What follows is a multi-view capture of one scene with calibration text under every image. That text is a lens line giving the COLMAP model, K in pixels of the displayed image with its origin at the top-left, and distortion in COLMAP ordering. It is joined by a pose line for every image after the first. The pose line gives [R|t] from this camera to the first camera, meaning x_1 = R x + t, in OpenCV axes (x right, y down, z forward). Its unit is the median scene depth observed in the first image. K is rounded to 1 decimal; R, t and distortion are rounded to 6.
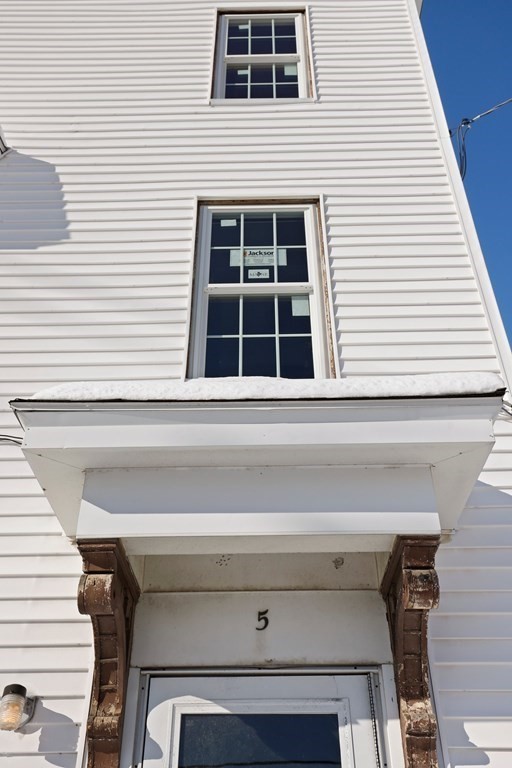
lens RADIAL K [[724.1, 0, 252.9], [0, 724.1, 381.7], [0, 0, 1]] dist [0.046141, 0.000000]
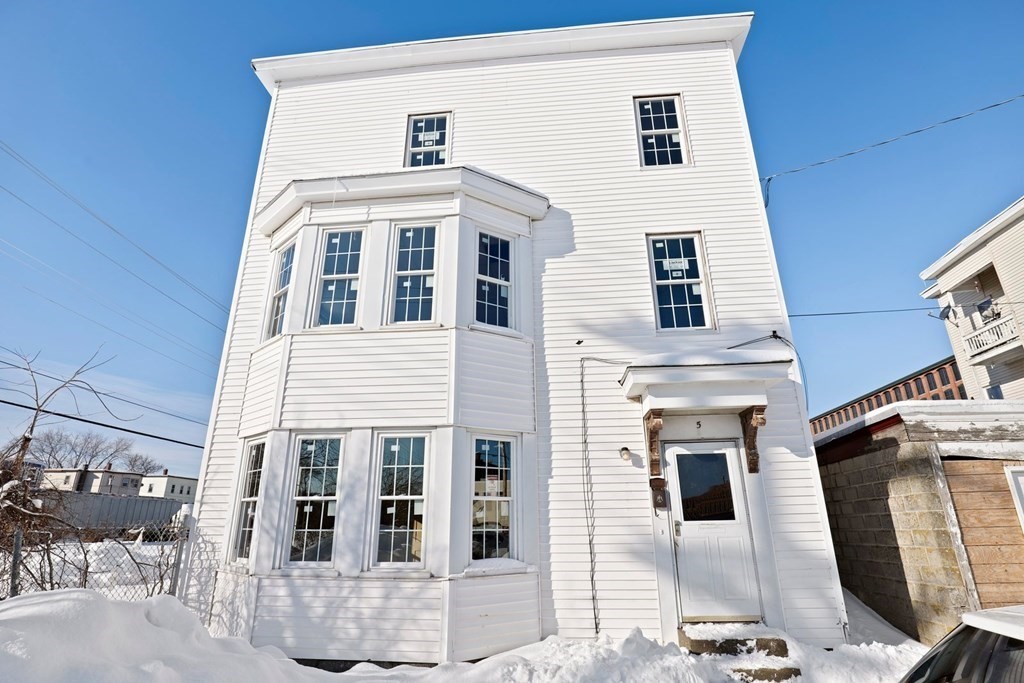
lens RADIAL K [[519.2, 0, 508.8], [0, 519.2, 337.8], [0, 0, 1]] dist [-0.030640, 0.006883]
pose [[0.996865, -0.033422, -0.071714, -0.606391], [0.053964, 0.950062, 0.307360, -0.715994], [0.057860, -0.310266, 0.948887, -0.964911]]
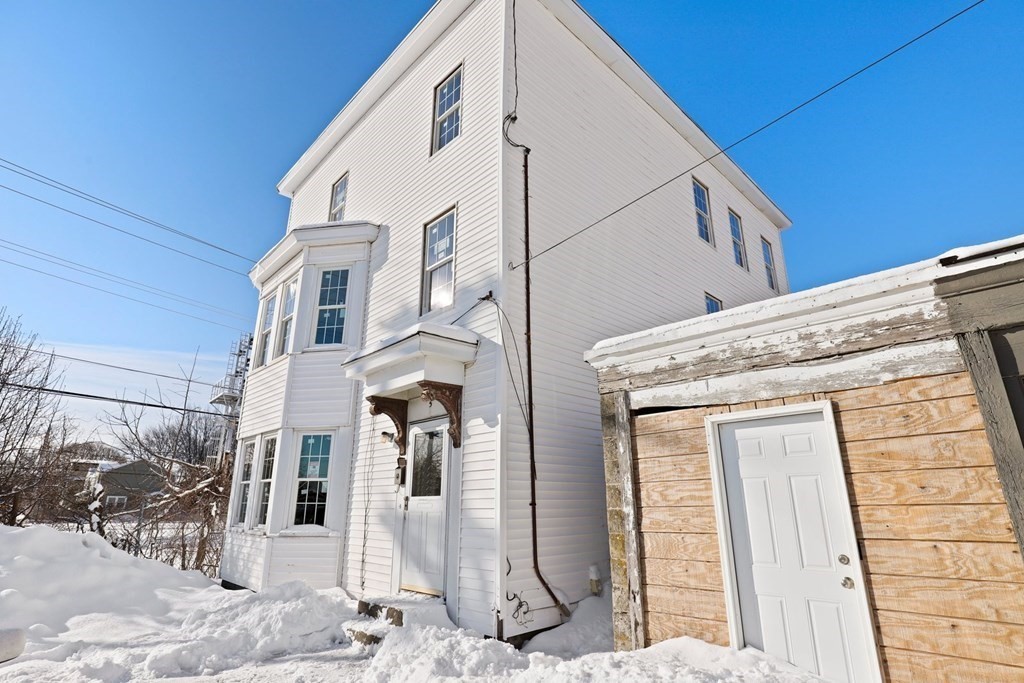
lens RADIAL K [[519.2, 0, 506.3], [0, 519.2, 341.4], [0, 0, 1]] dist [-0.030640, 0.006883]
pose [[0.699834, -0.218814, -0.679966, 1.789111], [0.436980, 0.884167, 0.165221, -0.127297], [0.565050, -0.412759, 0.714387, -0.274021]]
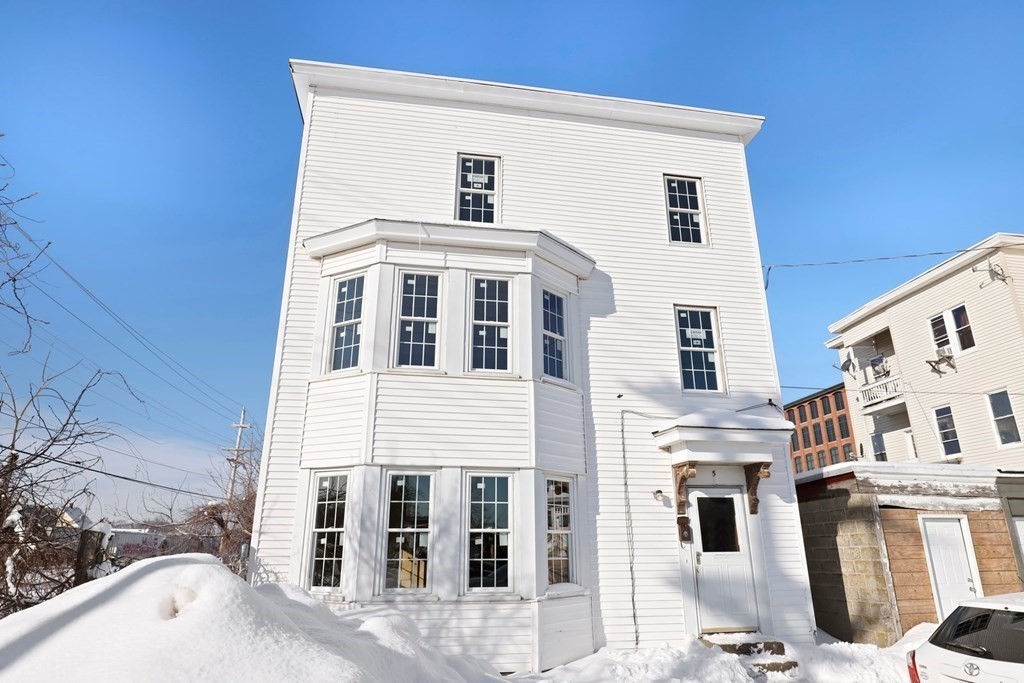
lens RADIAL K [[622.6, 0, 507.7], [0, 622.6, 333.3], [0, 0, 1]] dist [-0.010159, -0.002697]
pose [[0.981290, 0.060680, 0.182726, -1.630874], [-0.115330, 0.945189, 0.305477, -1.184068], [-0.154175, -0.320835, 0.934503, -1.551127]]
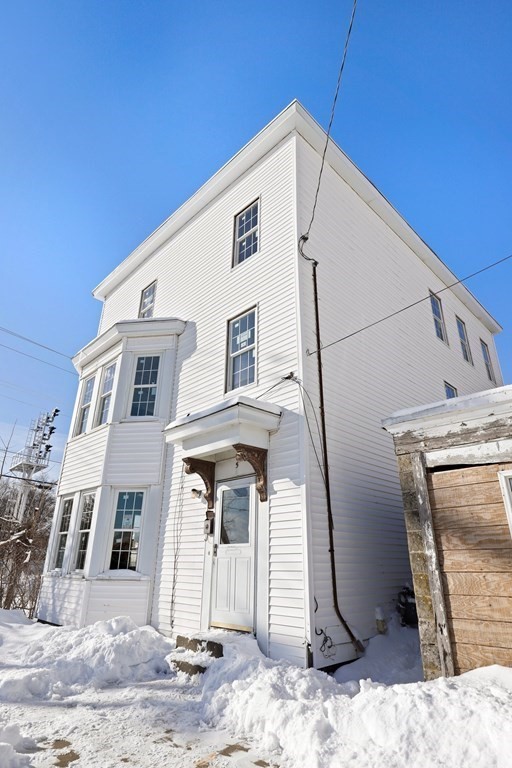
lens RADIAL K [[424.7, 0, 249.6], [0, 424.7, 381.3], [0, 0, 1]] dist [-0.023129, 0.005420]
pose [[0.707004, -0.275160, -0.651485, 1.581850], [0.418837, 0.905185, 0.072217, -0.185939], [0.569844, -0.323924, 0.755216, -0.451807]]
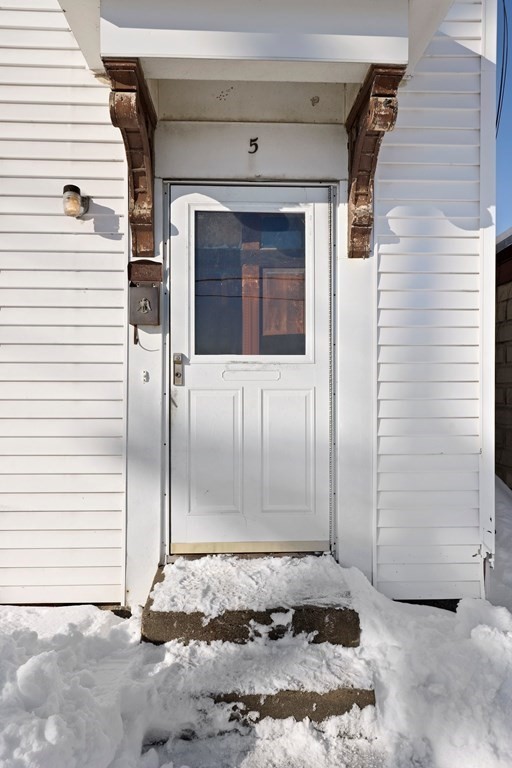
lens RADIAL K [[515.0, 0, 253.9], [0, 515.0, 386.1], [0, 0, 1]] dist [-0.008686, 0.009307]
pose [[0.998251, 0.002595, 0.059061, -0.039444], [-0.038314, 0.789222, 0.612912, 0.103019], [-0.045022, -0.614103, 0.787941, 0.009495]]
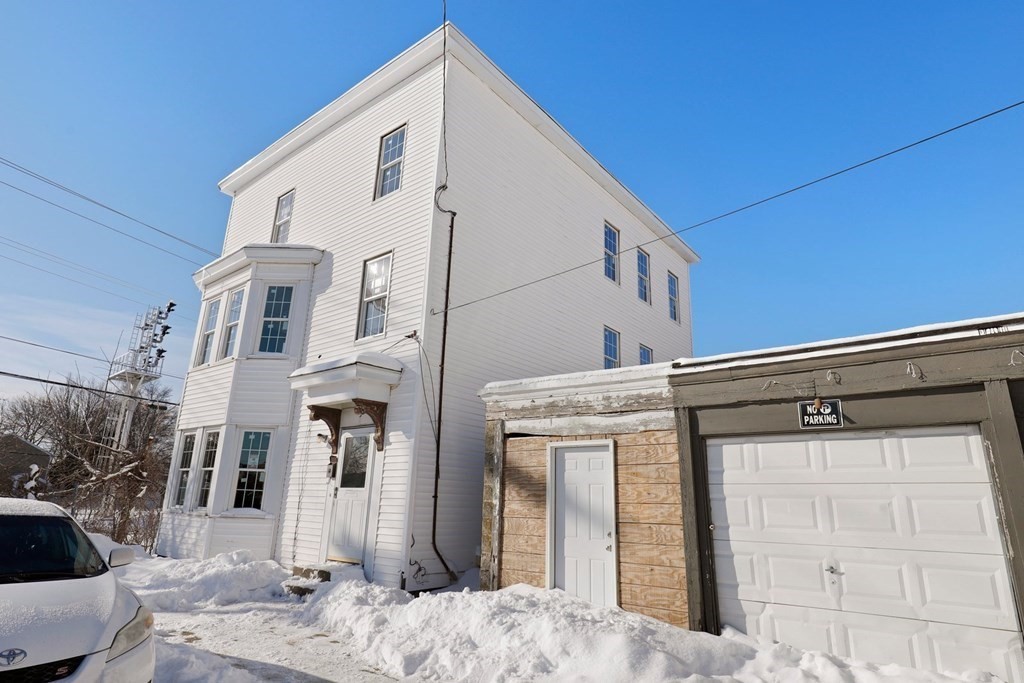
lens RADIAL K [[574.1, 0, 506.8], [0, 574.1, 341.6], [0, 0, 1]] dist [-0.025613, 0.003225]
pose [[0.786192, -0.148129, -0.599966, 2.487935], [0.349579, 0.907187, 0.234106, -0.456643], [0.509604, -0.393788, 0.765006, -0.762475]]
